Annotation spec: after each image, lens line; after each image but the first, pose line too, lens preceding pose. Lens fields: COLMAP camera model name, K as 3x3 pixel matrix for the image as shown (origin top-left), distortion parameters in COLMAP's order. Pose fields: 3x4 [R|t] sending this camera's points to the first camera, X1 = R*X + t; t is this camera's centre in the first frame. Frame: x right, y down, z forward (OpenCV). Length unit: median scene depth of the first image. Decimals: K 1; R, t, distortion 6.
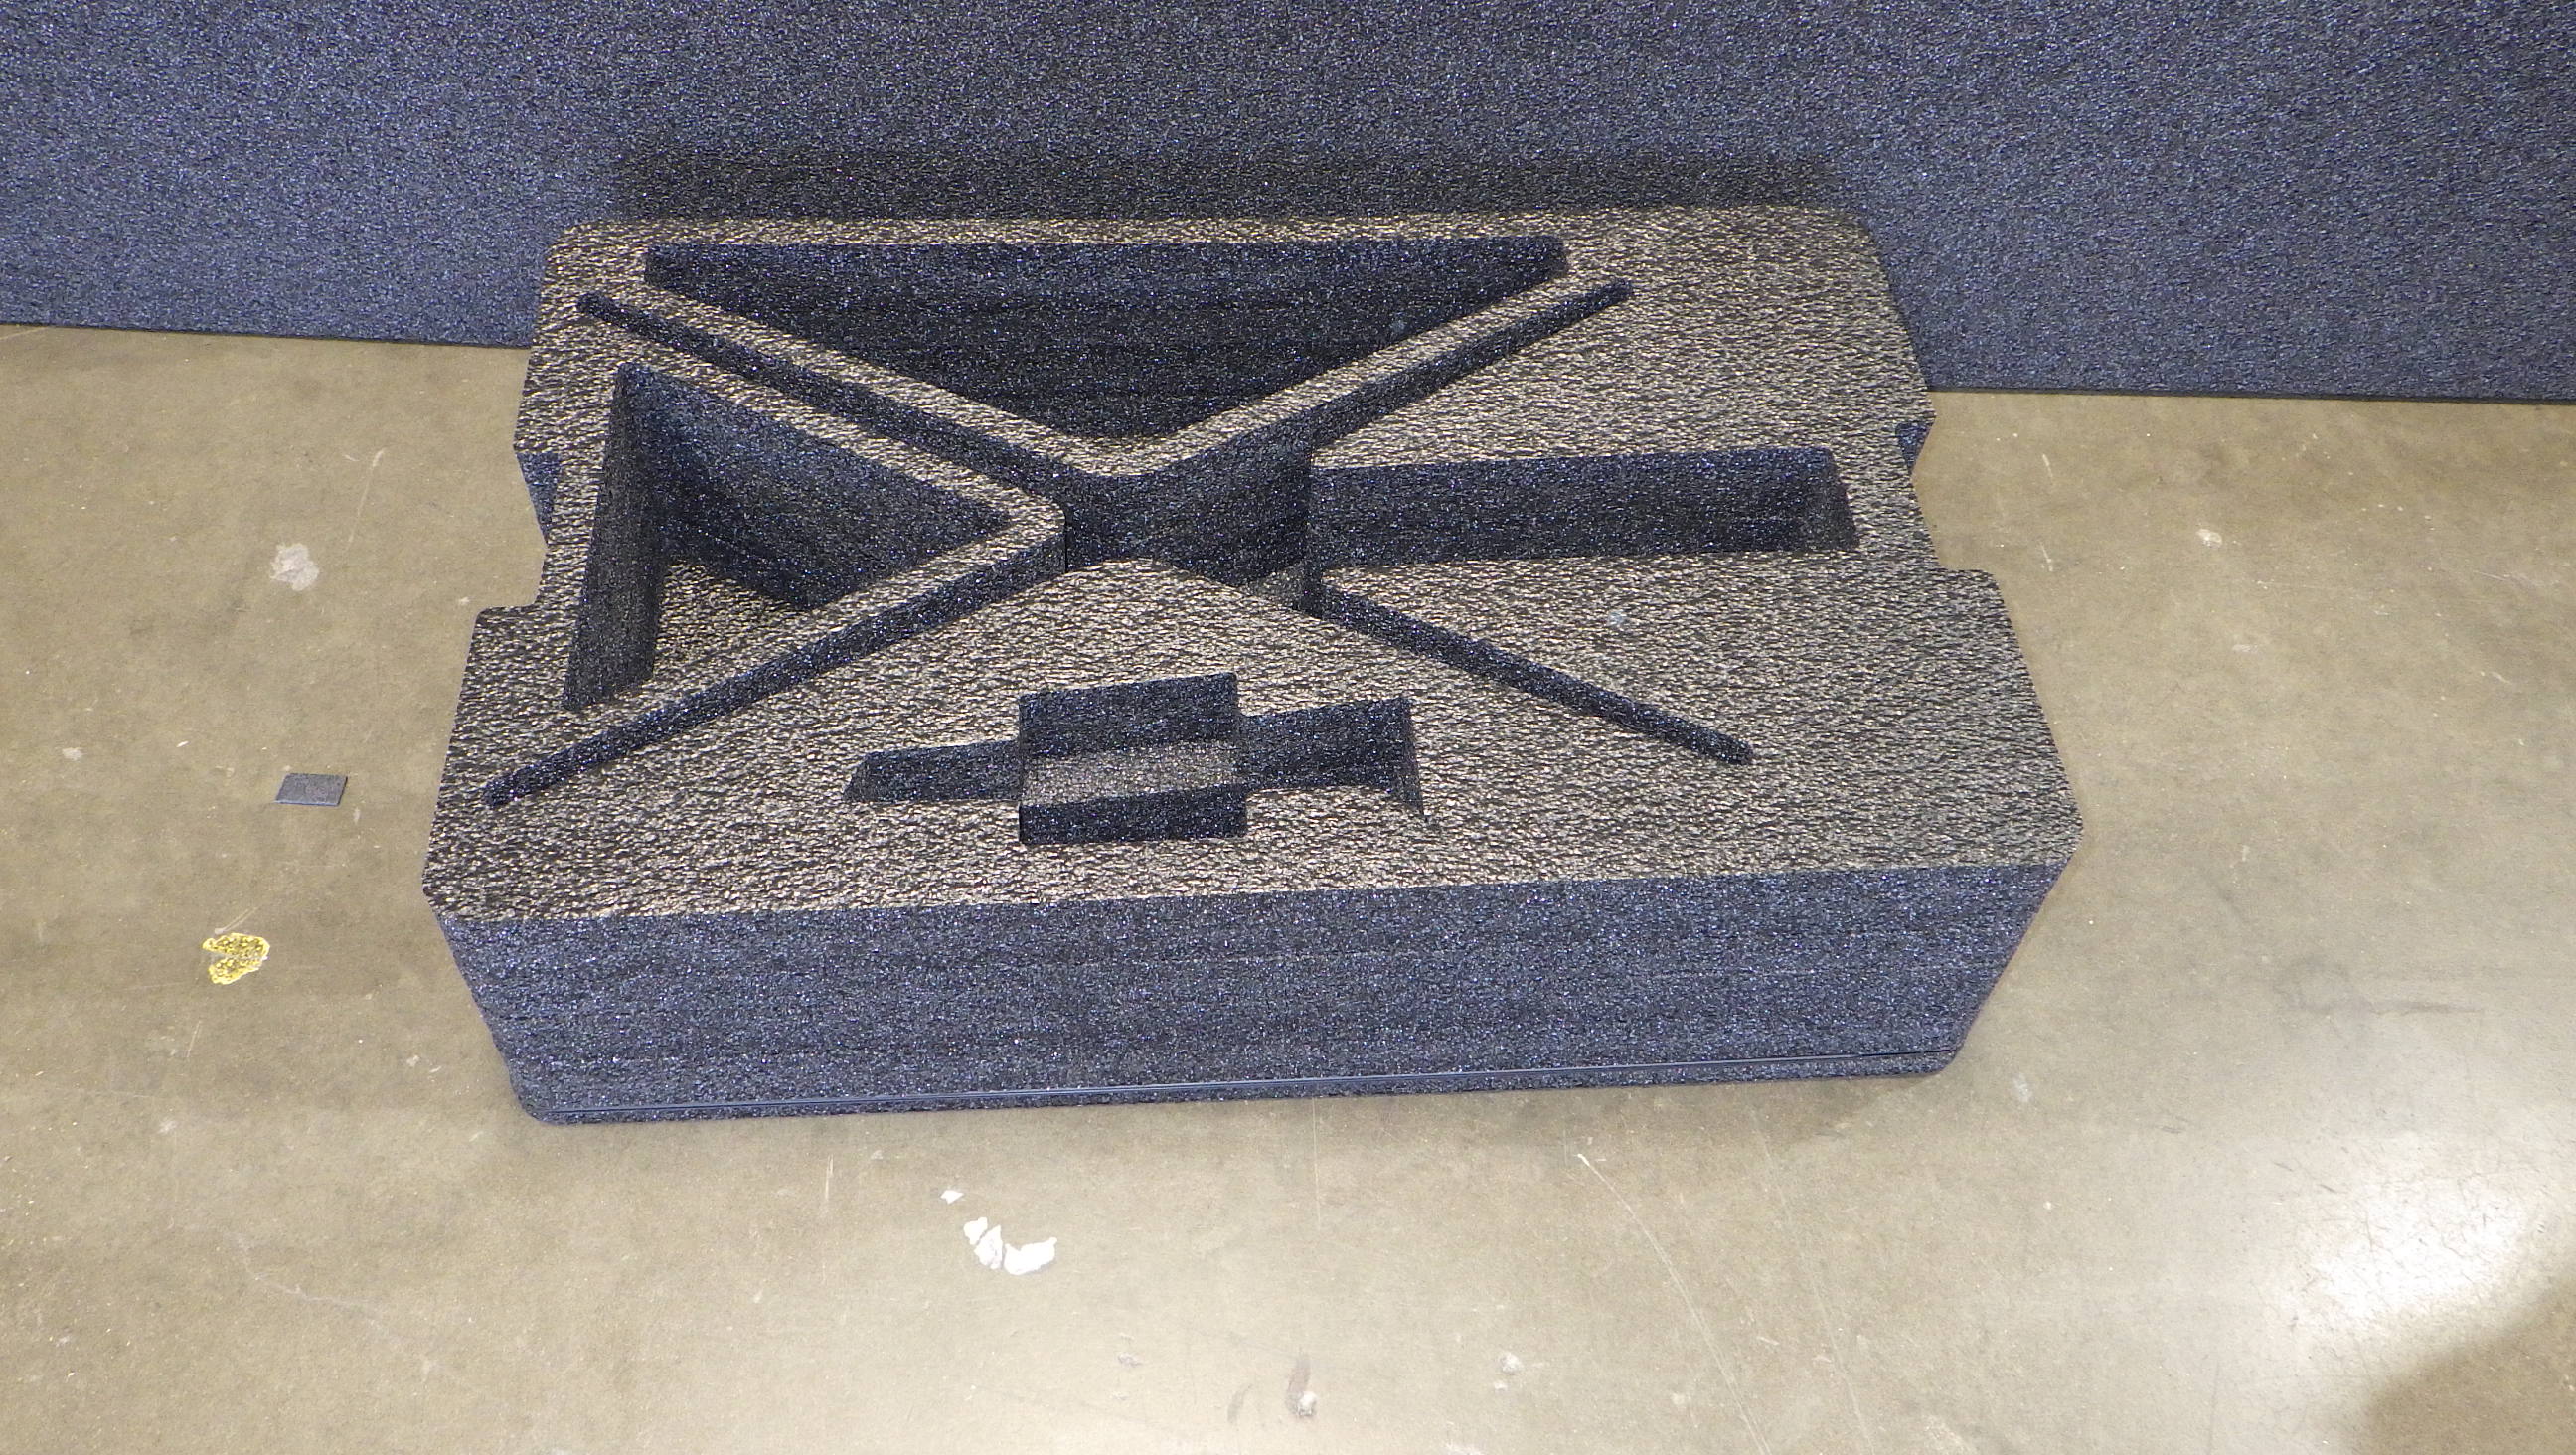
lens RADIAL K [[2149.9, 0, 1291.6], [0, 2149.9, 692.8], [0, 0, 1]] dist [0.000855, -0.003409]
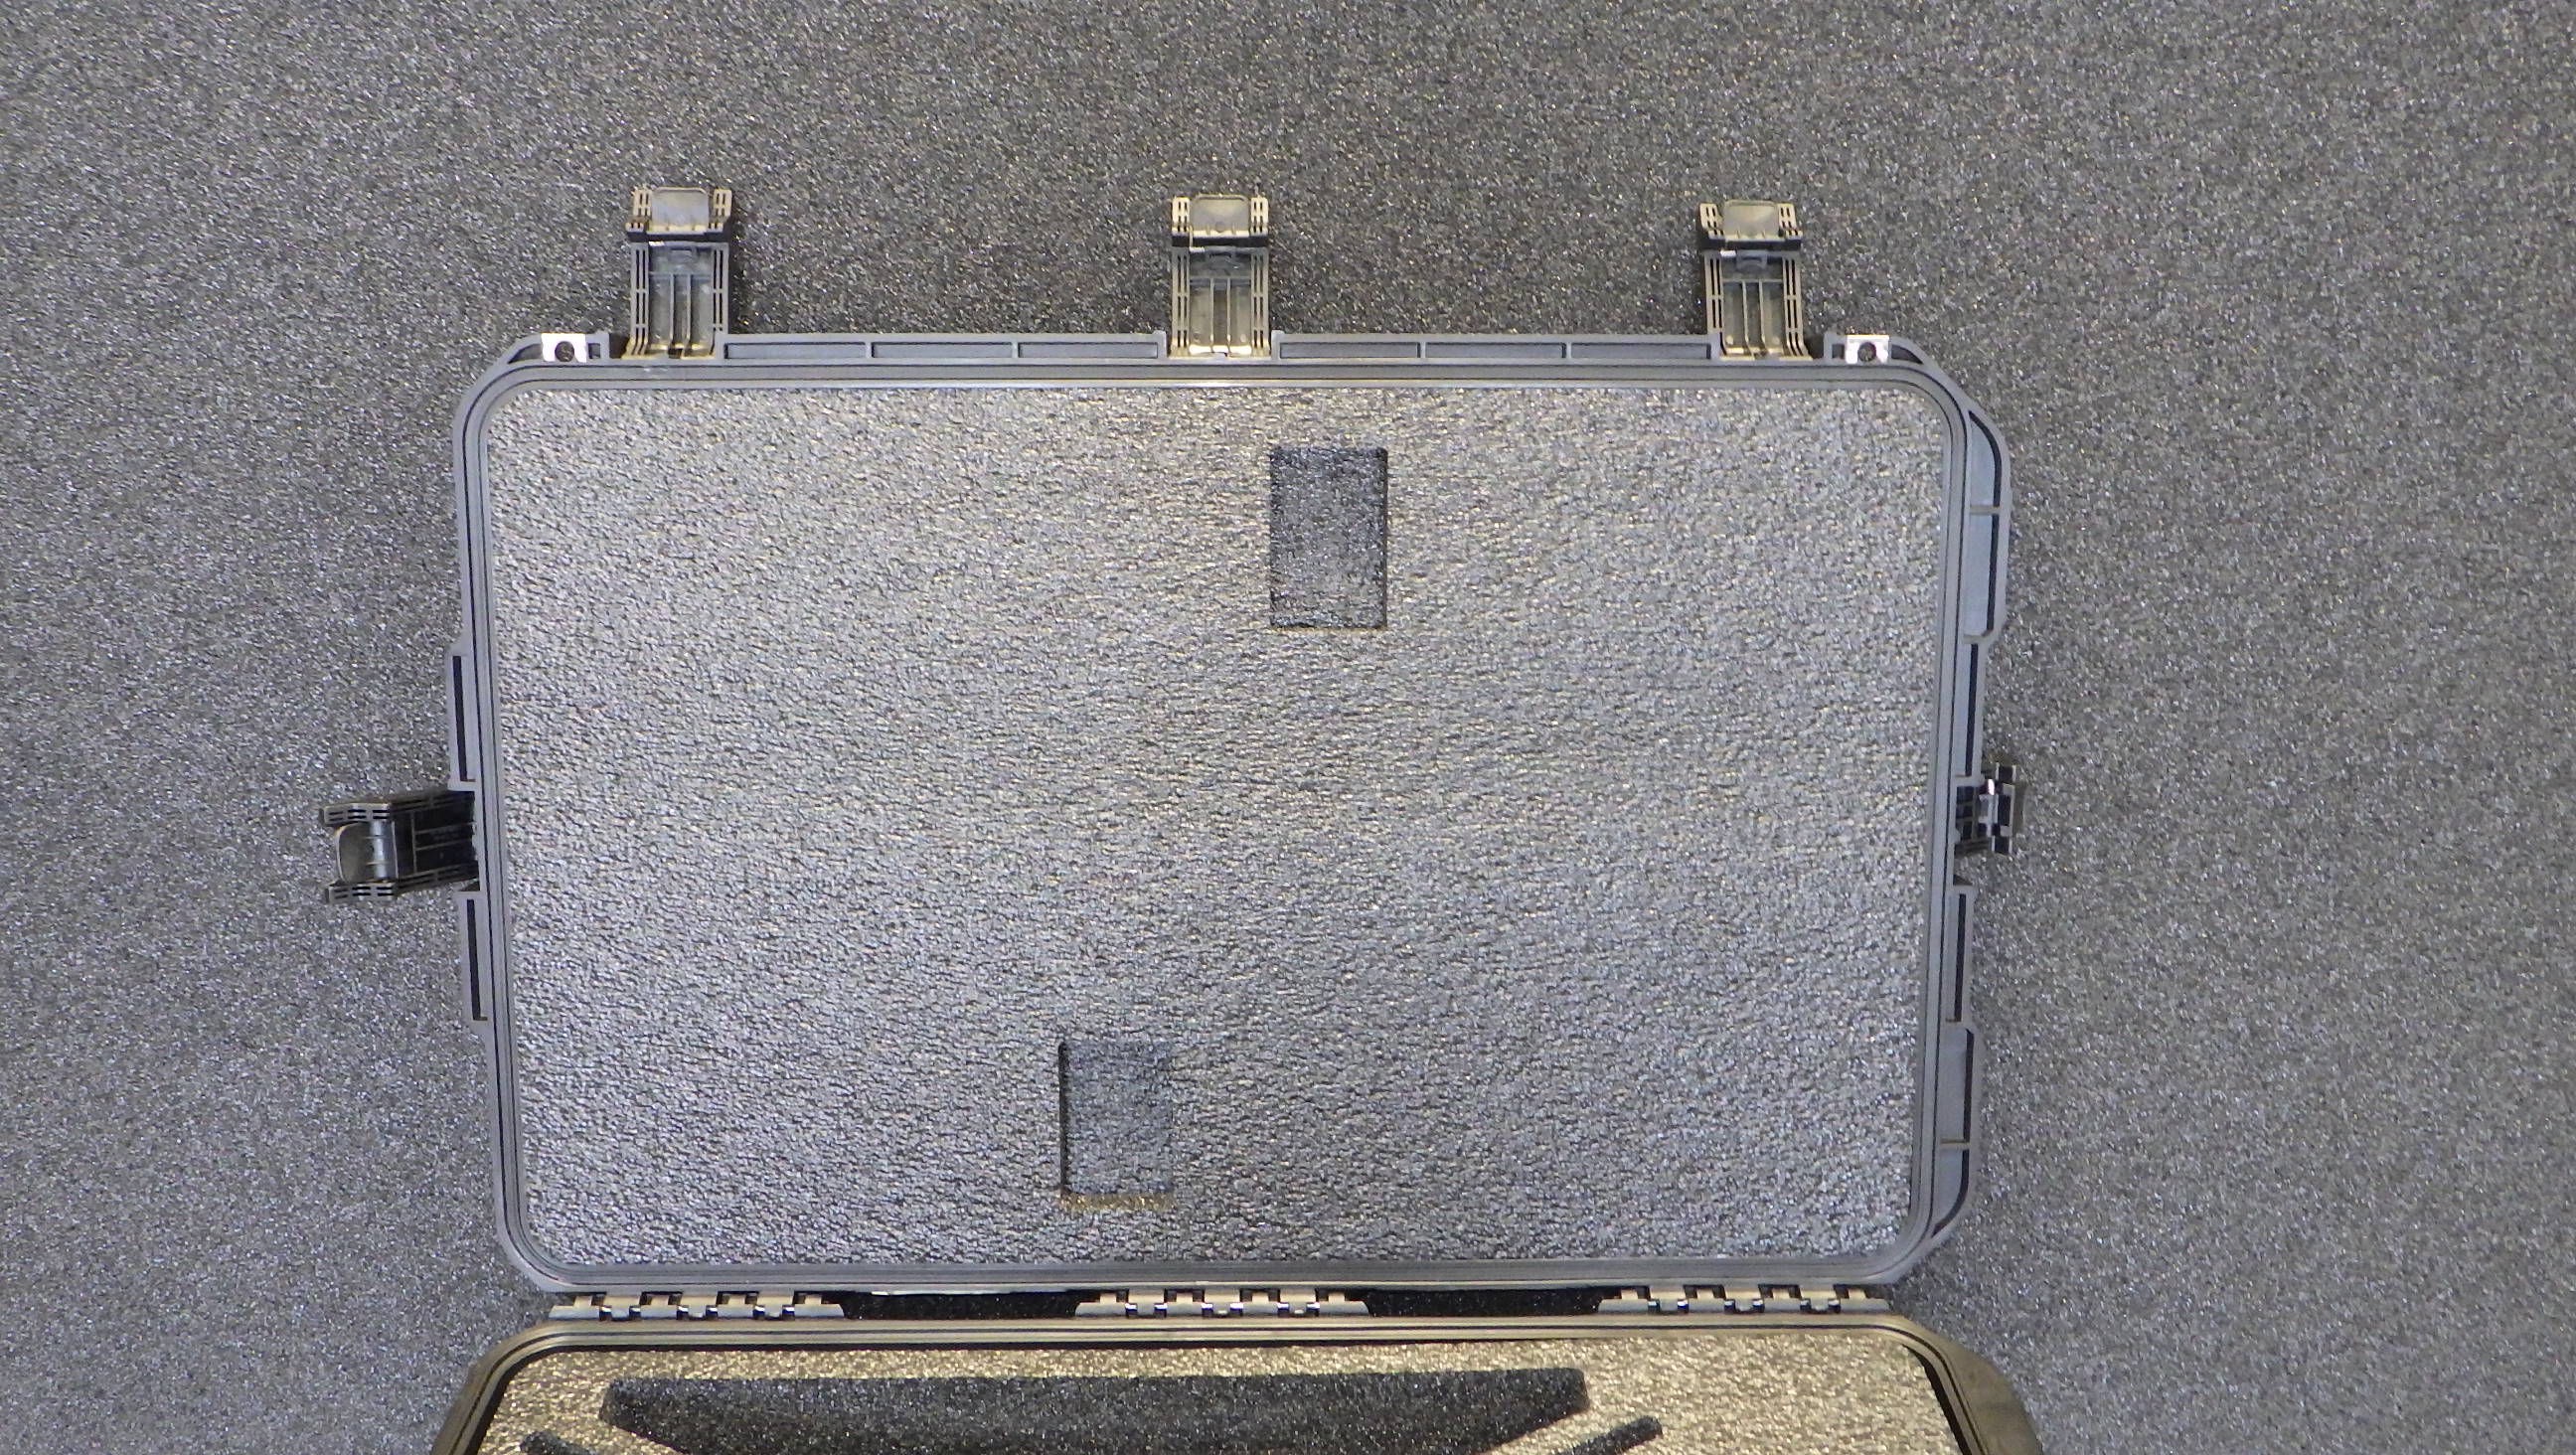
lens RADIAL K [[2149.9, 0, 1287.9], [0, 2149.9, 684.3], [0, 0, 1]] dist [0.000855, -0.003409]
pose [[0.998283, -0.036186, -0.046060, -0.004844], [0.007741, 0.860959, -0.508616, -0.018611], [0.058061, 0.507386, 0.859761, -0.094750]]
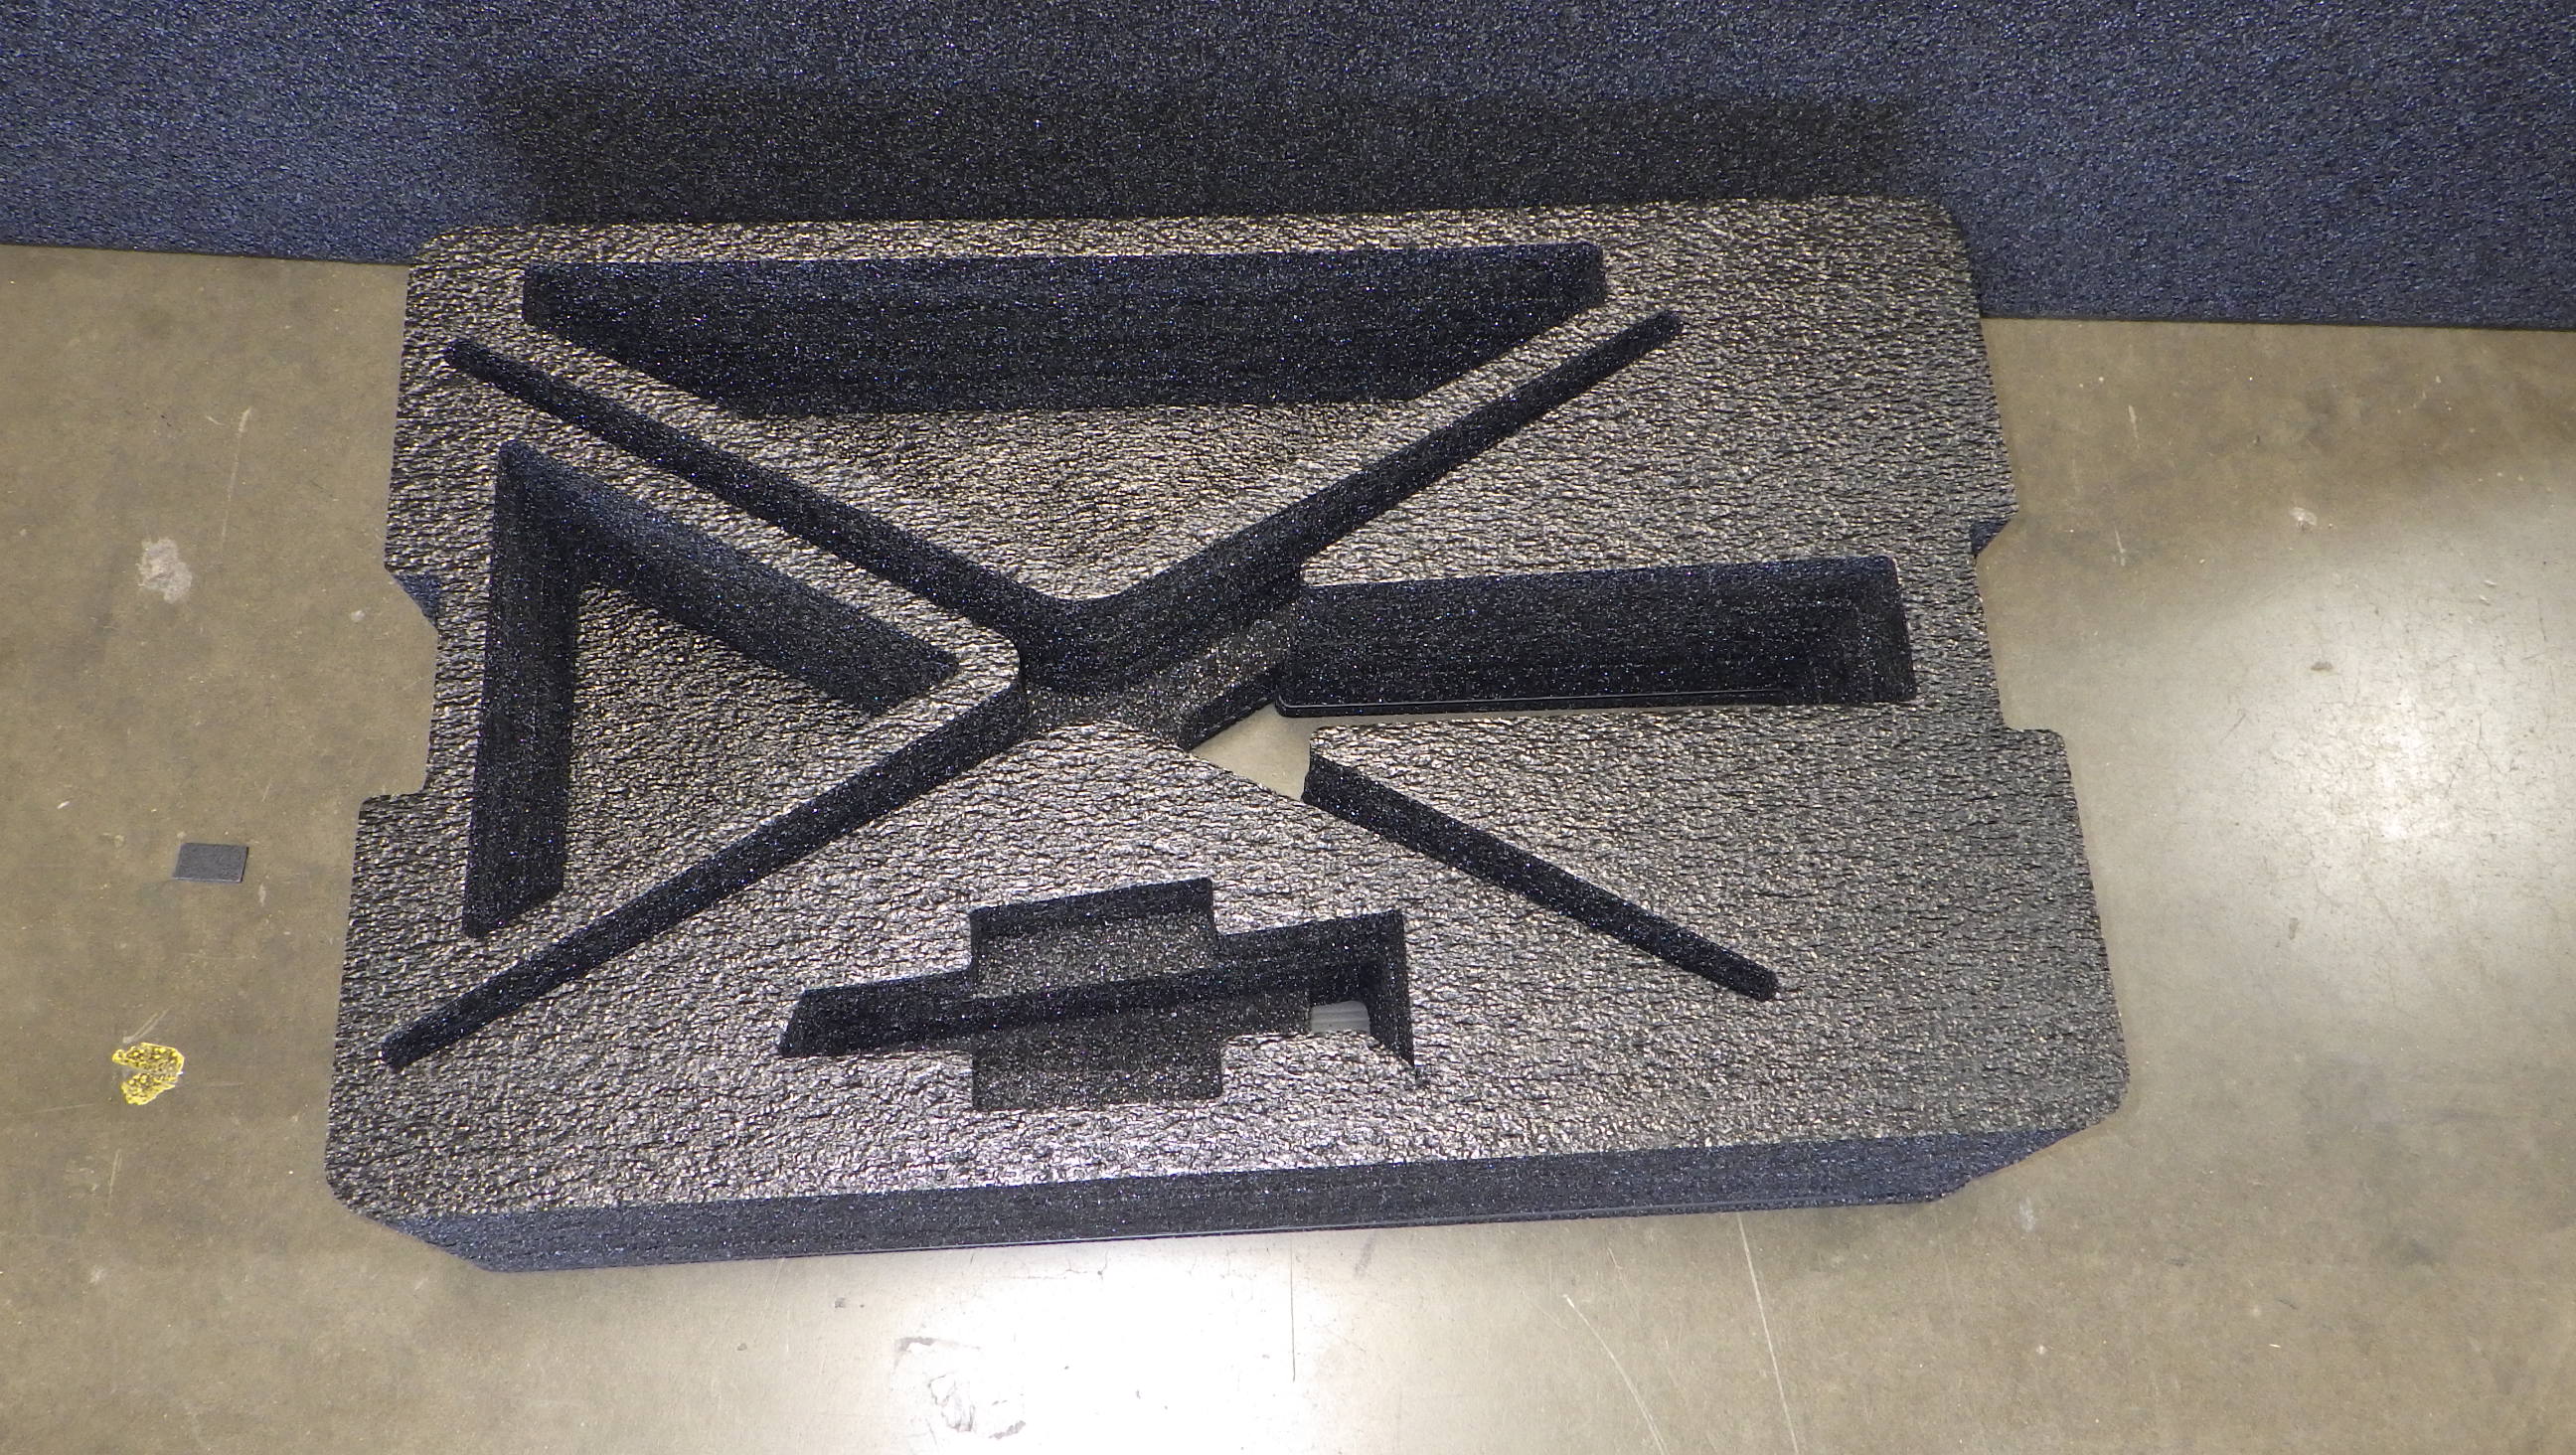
lens RADIAL K [[2149.9, 0, 1291.4], [0, 2149.9, 690.7], [0, 0, 1]] dist [0.000855, -0.003409]
pose [[0.999872, 0.015468, 0.004121, 0.002359], [-0.015997, 0.956177, 0.292352, -0.301059], [0.000582, -0.292380, 0.956302, 0.140304]]
